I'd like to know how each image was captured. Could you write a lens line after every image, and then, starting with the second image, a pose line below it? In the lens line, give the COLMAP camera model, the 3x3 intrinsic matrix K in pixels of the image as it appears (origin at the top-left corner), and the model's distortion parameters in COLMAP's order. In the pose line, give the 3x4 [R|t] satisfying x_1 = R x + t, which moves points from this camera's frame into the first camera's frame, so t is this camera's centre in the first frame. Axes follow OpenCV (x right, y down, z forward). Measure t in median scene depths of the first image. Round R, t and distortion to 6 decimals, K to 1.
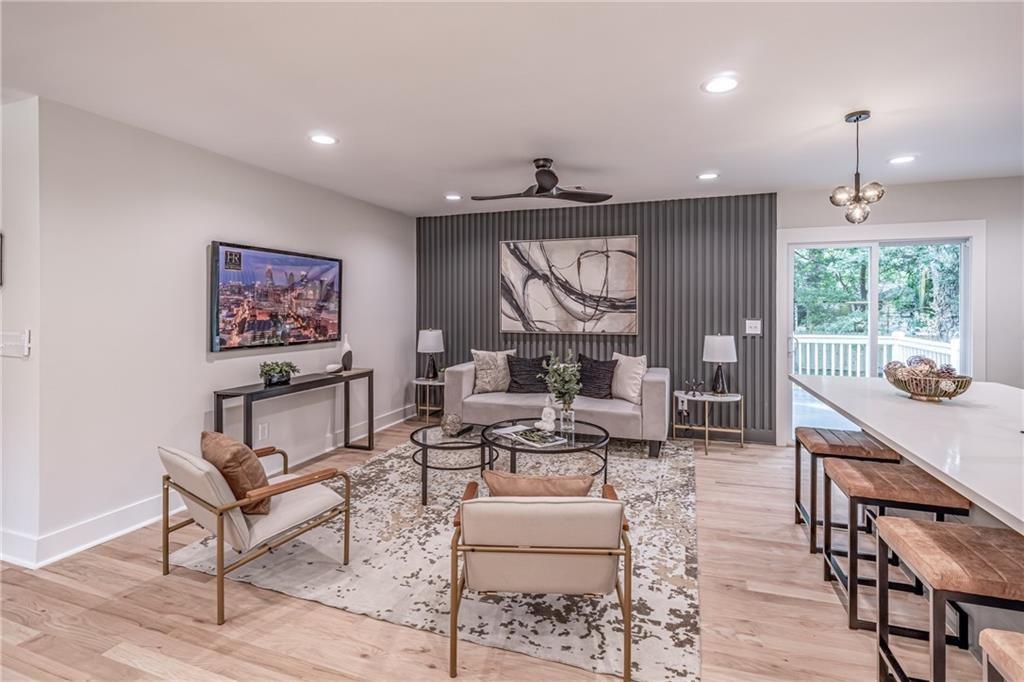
lens RADIAL K [[495.5, 0, 509.4], [0, 495.5, 308.0], [0, 0, 1]] dist [-0.002873, -0.000199]
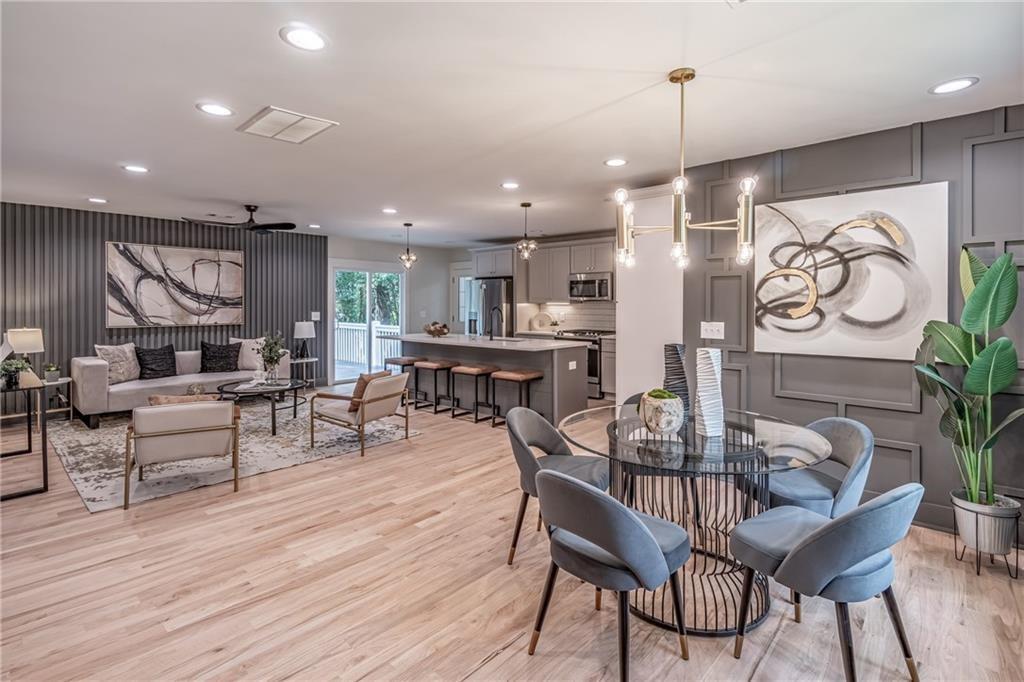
lens RADIAL K [[495.5, 0, 509.4], [0, 495.5, 308.0], [0, 0, 1]] dist [-0.002873, -0.000199]
pose [[0.393588, -0.008235, 0.919250, -0.708459], [-0.000417, 0.999958, 0.009136, -0.003677], [-0.919287, -0.003979, 0.393569, -0.213815]]
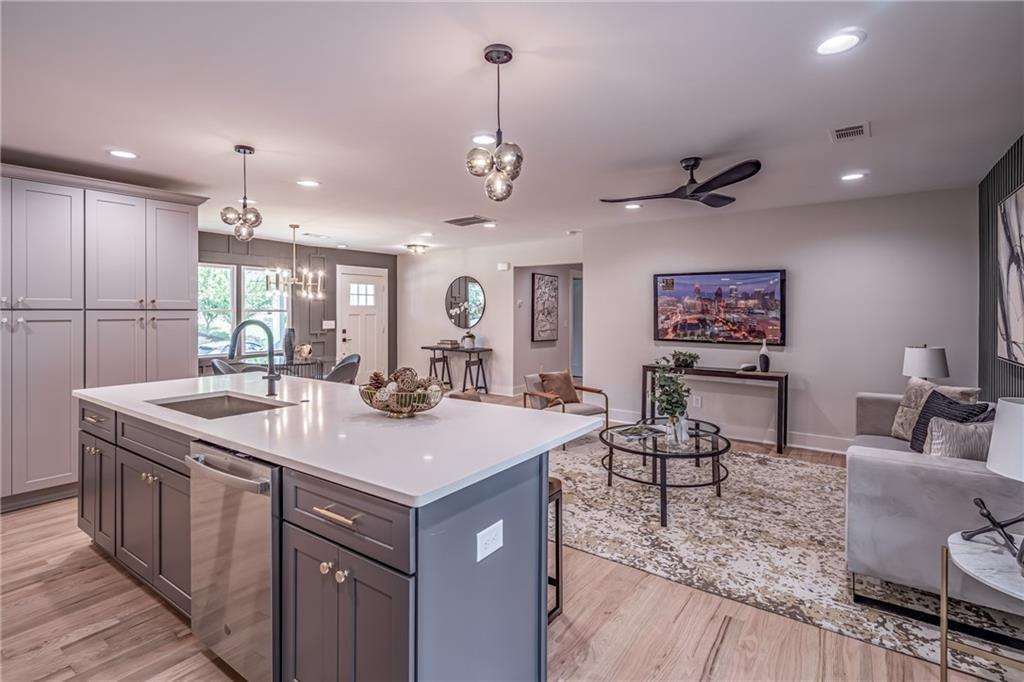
lens RADIAL K [[495.5, 0, 509.4], [0, 495.5, 308.0], [0, 0, 1]] dist [-0.002873, -0.000199]
pose [[-0.286790, -0.009931, -0.957942, 0.773419], [-0.005020, 0.999948, -0.008864, -0.002836], [0.957980, 0.002267, -0.286825, 0.674467]]
